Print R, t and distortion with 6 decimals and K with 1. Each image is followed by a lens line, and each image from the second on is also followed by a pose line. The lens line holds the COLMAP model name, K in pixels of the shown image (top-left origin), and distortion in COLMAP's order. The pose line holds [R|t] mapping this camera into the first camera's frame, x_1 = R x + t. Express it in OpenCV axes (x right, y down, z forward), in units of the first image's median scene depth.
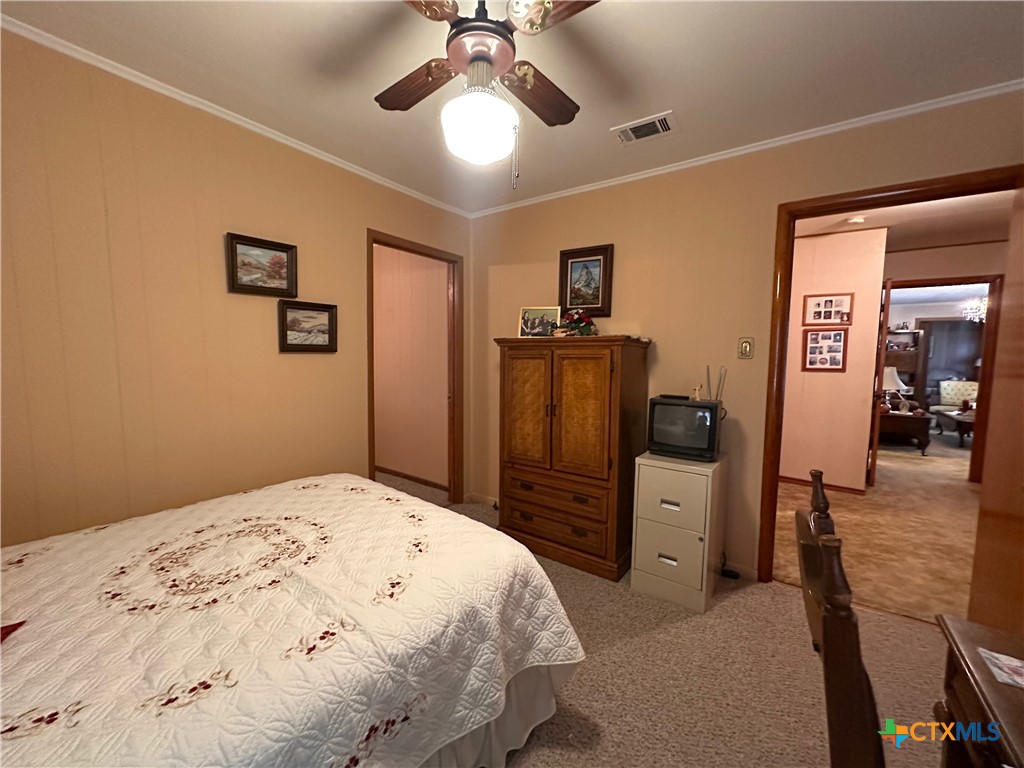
lens RADIAL K [[407.6, 0, 509.4], [0, 407.6, 385.2], [0, 0, 1]] dist [-0.001371, 0.000108]
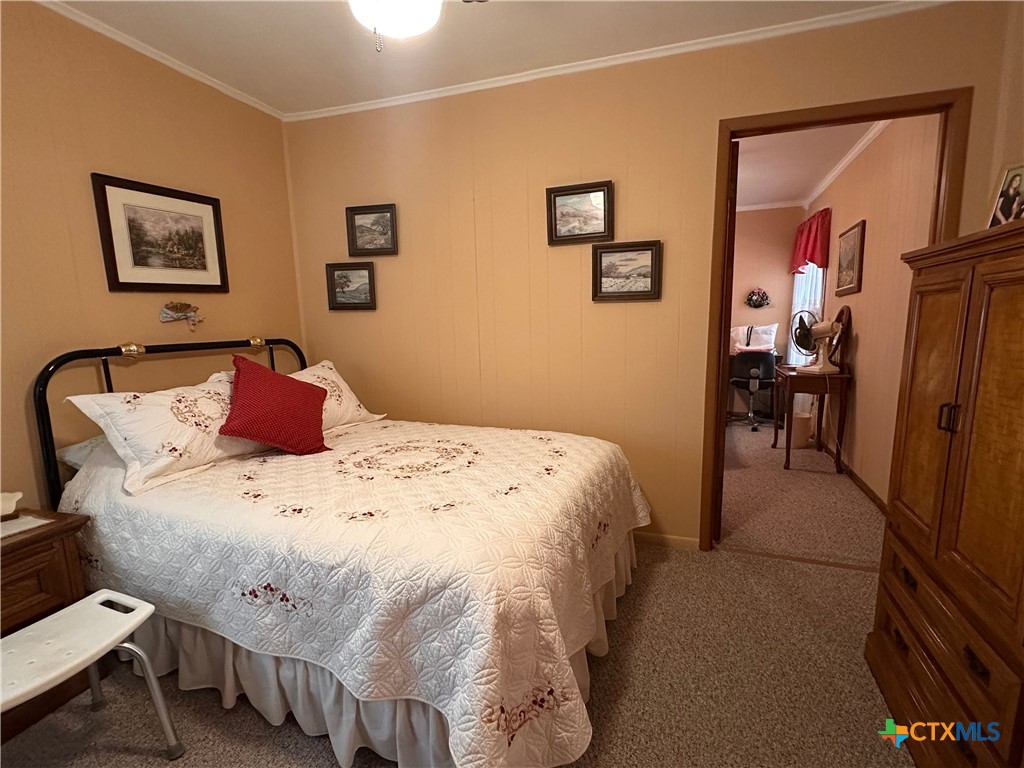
lens RADIAL K [[490.9, 0, 512.0], [0, 490.9, 388.7], [0, 0, 1]] dist [0.000081, 0.000141]
pose [[0.275915, 0.122799, -0.953306, 0.564503], [-0.057947, 0.992126, 0.111028, 0.004452], [0.959434, 0.024607, 0.280858, 0.568406]]
